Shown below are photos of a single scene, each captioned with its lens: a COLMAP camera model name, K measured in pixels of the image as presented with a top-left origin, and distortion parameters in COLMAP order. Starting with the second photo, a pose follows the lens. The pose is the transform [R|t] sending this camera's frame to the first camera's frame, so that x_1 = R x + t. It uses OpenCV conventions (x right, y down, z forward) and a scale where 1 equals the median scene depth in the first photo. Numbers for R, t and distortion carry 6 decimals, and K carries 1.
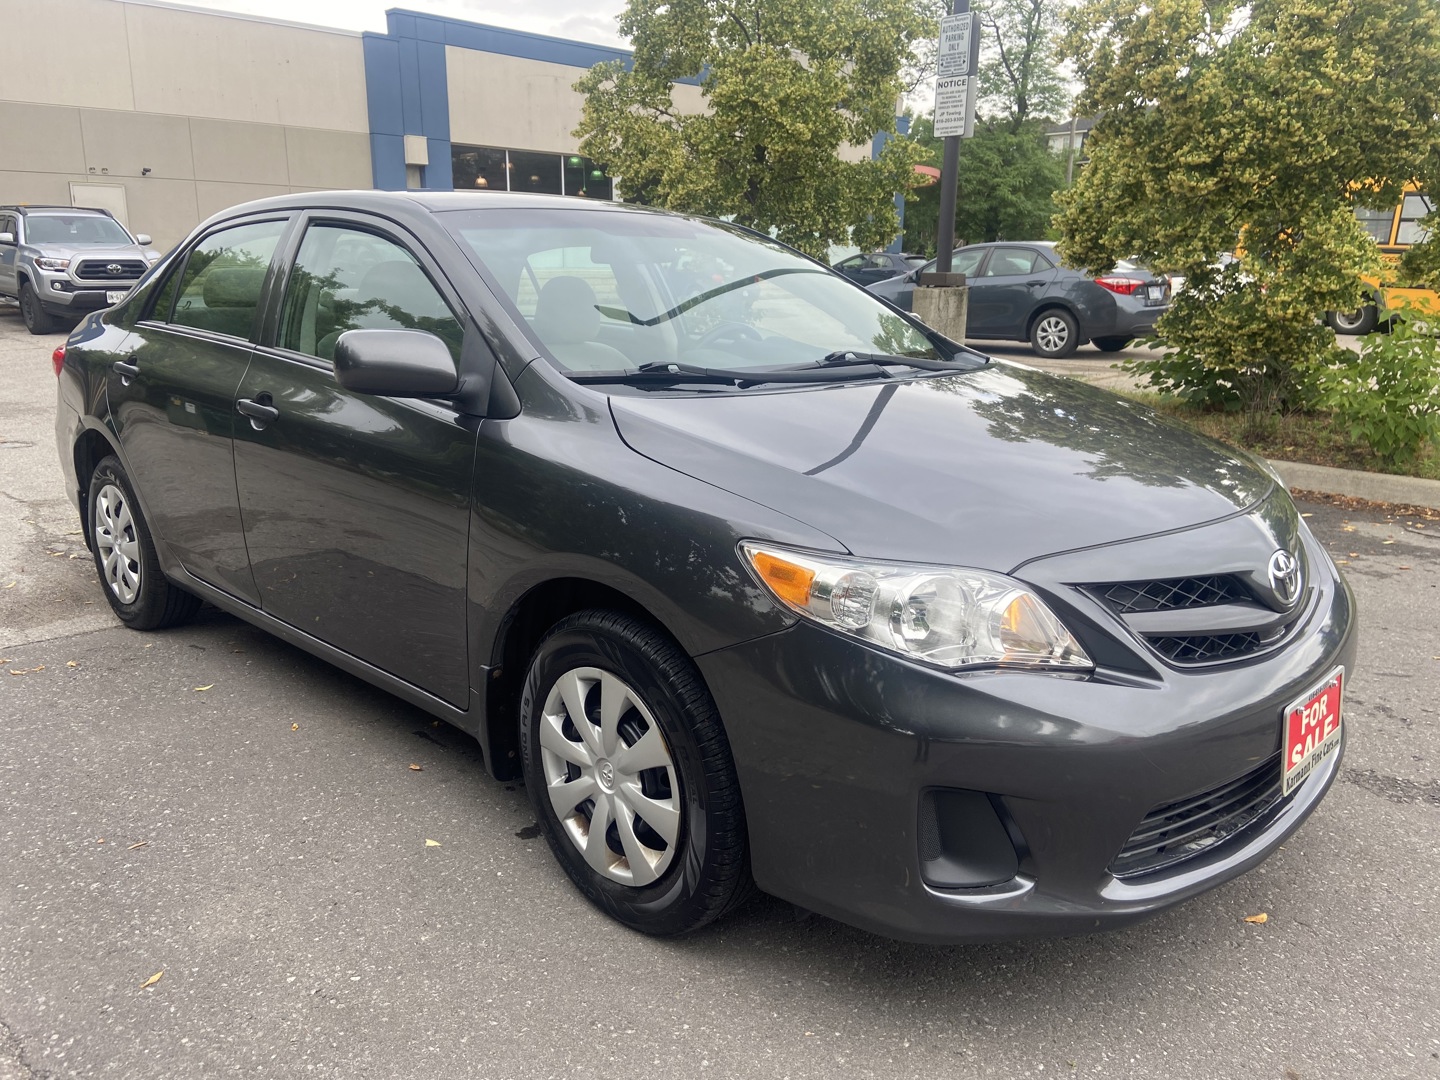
lens RADIAL K [[1099.4, 0, 707.0], [0, 1099.4, 549.4], [0, 0, 1]] dist [0.127699, -0.163030]
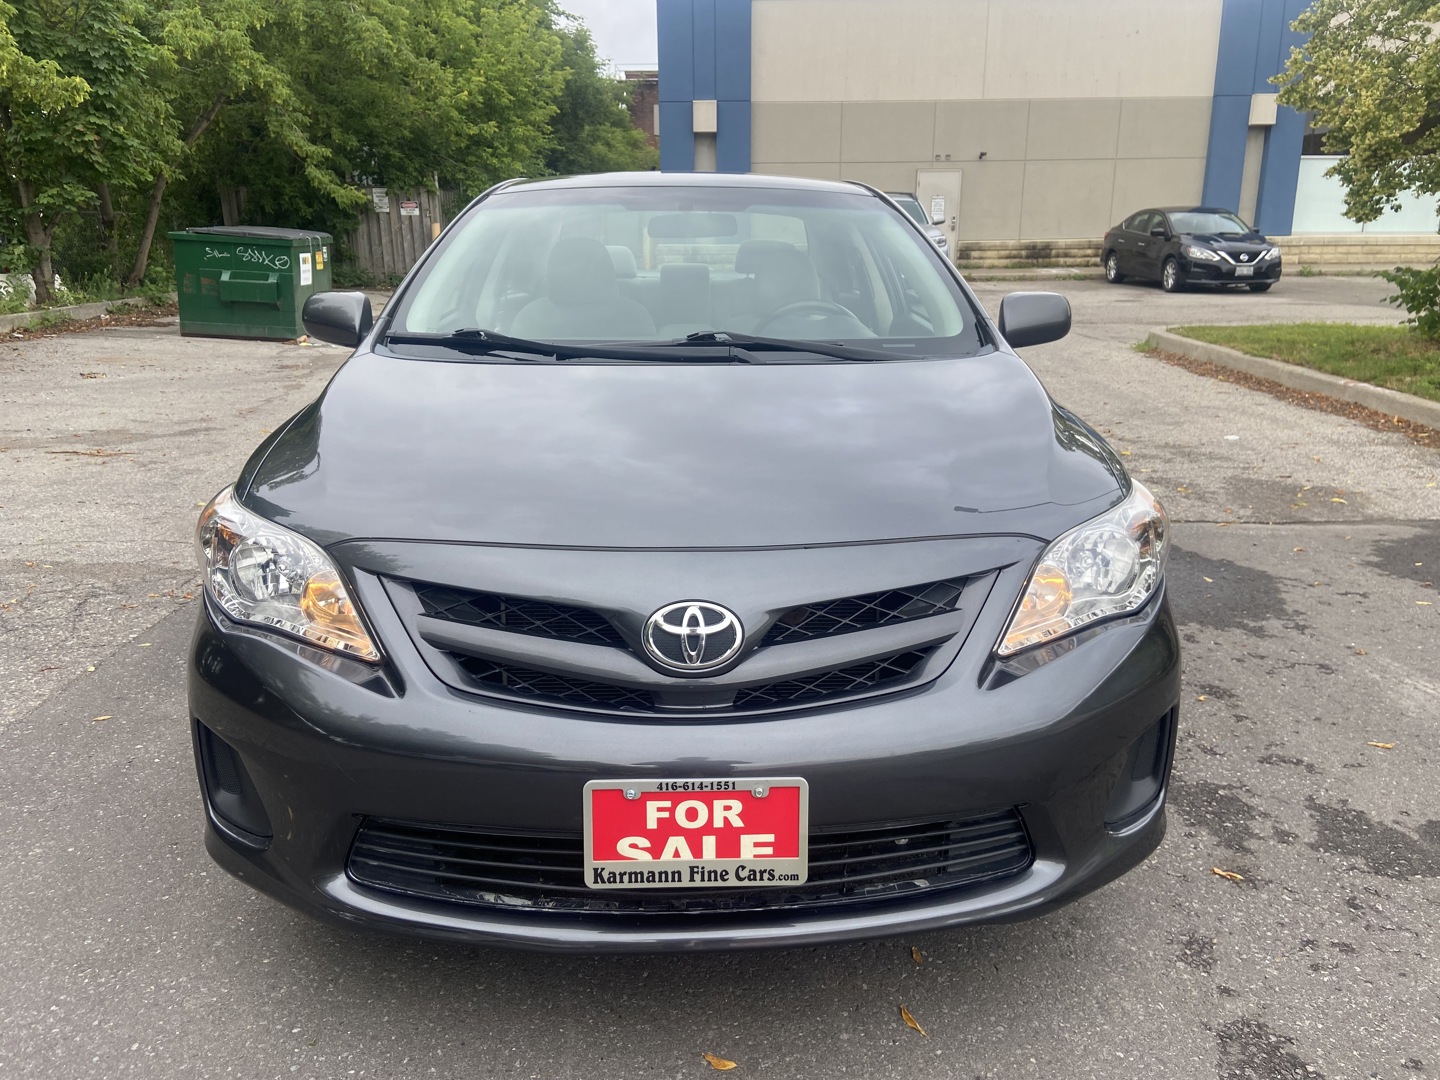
lens RADIAL K [[1099.4, 0, 707.0], [0, 1099.4, 549.4], [0, 0, 1]] dist [0.127699, -0.163030]
pose [[0.716397, 0.181778, -0.673597, 0.499456], [-0.167346, 0.982049, 0.087038, -0.050433], [0.677326, 0.050370, 0.733956, 0.207183]]
